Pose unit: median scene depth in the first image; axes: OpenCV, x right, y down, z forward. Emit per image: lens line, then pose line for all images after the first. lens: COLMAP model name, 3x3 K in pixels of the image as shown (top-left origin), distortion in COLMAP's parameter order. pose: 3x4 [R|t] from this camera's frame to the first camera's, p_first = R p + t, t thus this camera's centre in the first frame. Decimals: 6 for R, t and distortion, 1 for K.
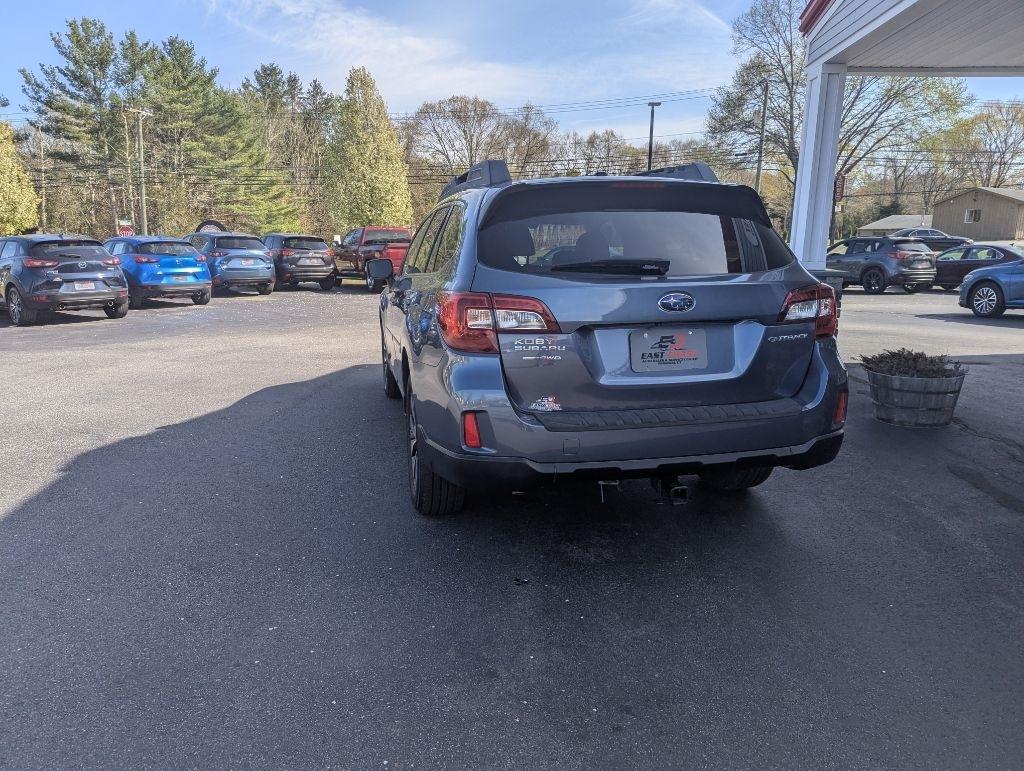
lens RADIAL K [[716.5, 0, 508.1], [0, 716.5, 375.4], [0, 0, 1]] dist [0.058609, -0.049143]
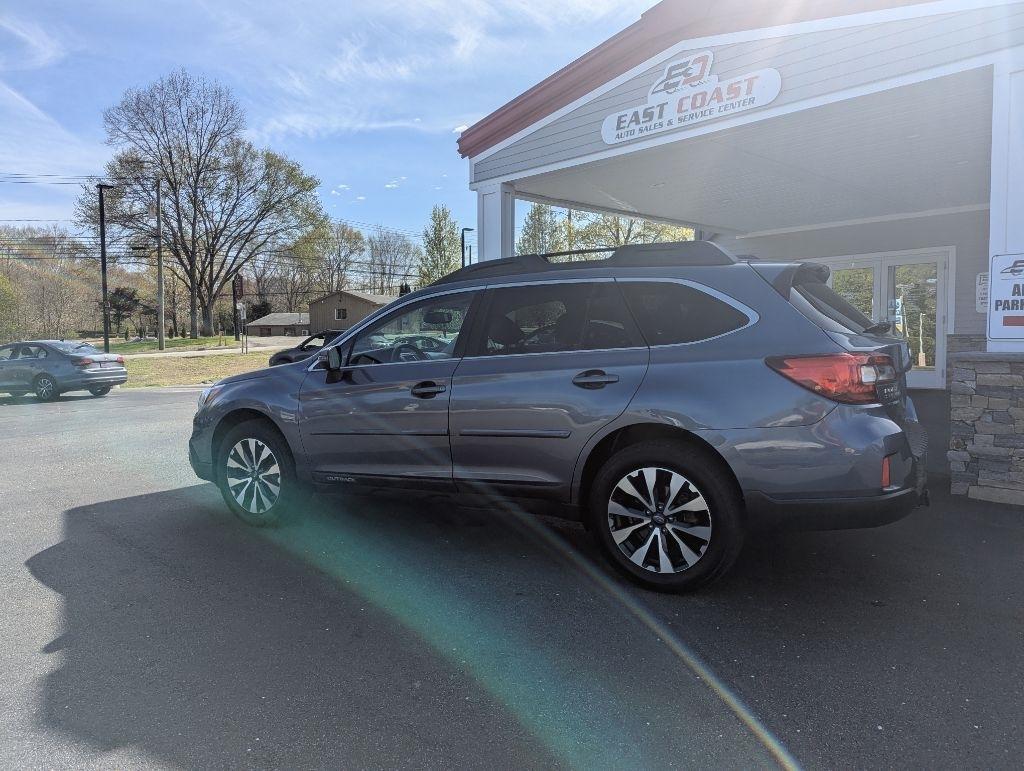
lens RADIAL K [[716.5, 0, 508.9], [0, 716.5, 377.1], [0, 0, 1]] dist [0.058609, -0.049143]
pose [[0.674269, -0.063066, 0.735788, -0.151287], [0.157439, 0.985717, -0.059787, -0.011353], [-0.721508, 0.156155, 0.674568, 0.074195]]
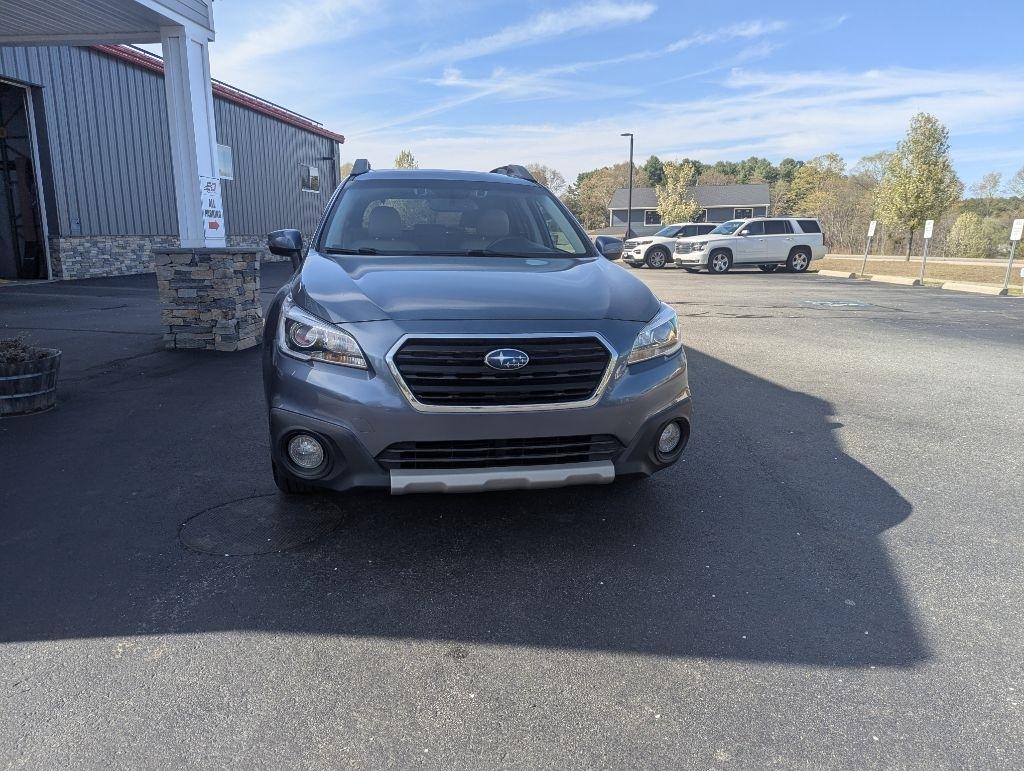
lens RADIAL K [[716.5, 0, 515.4], [0, 716.5, 376.9], [0, 0, 1]] dist [0.058609, -0.049143]
pose [[-0.999477, -0.014722, 0.028789, -0.022591], [-0.002865, 0.927157, 0.374661, -0.076127], [-0.032207, 0.374383, -0.926715, 0.431739]]
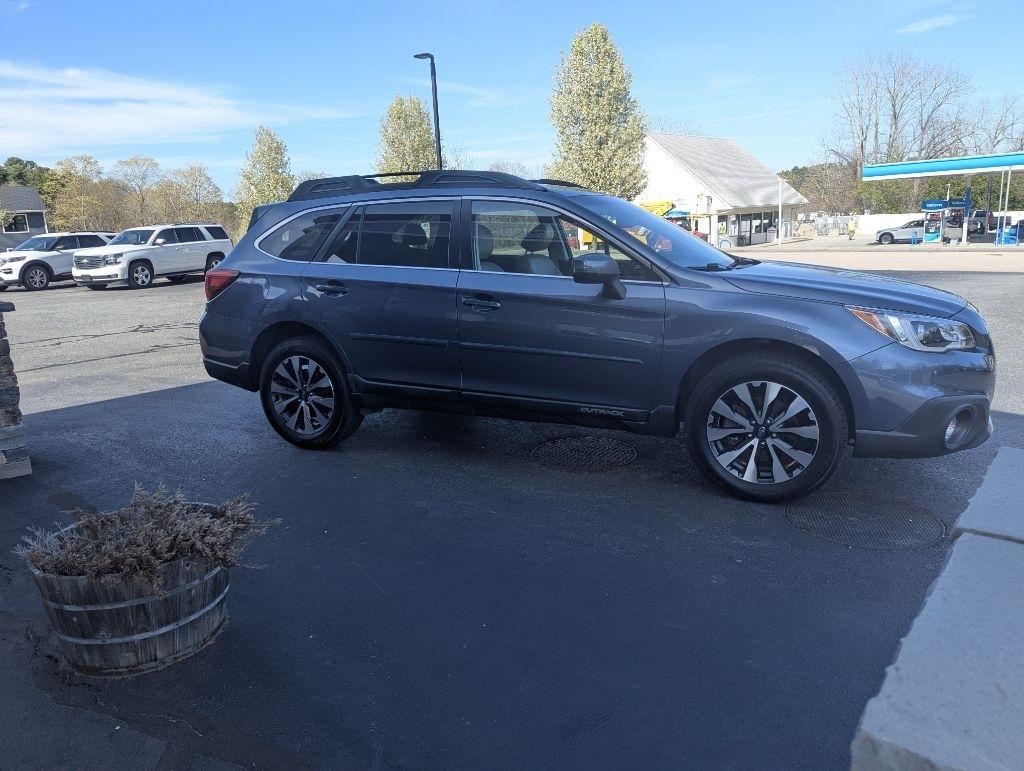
lens RADIAL K [[716.5, 0, 520.7], [0, 716.5, 377.2], [0, 0, 1]] dist [0.058609, -0.049143]
pose [[-0.605428, 0.187106, -0.773595, 0.177156], [-0.109415, 0.943180, 0.313753, -0.065029], [0.788344, 0.274597, -0.550555, 0.336159]]
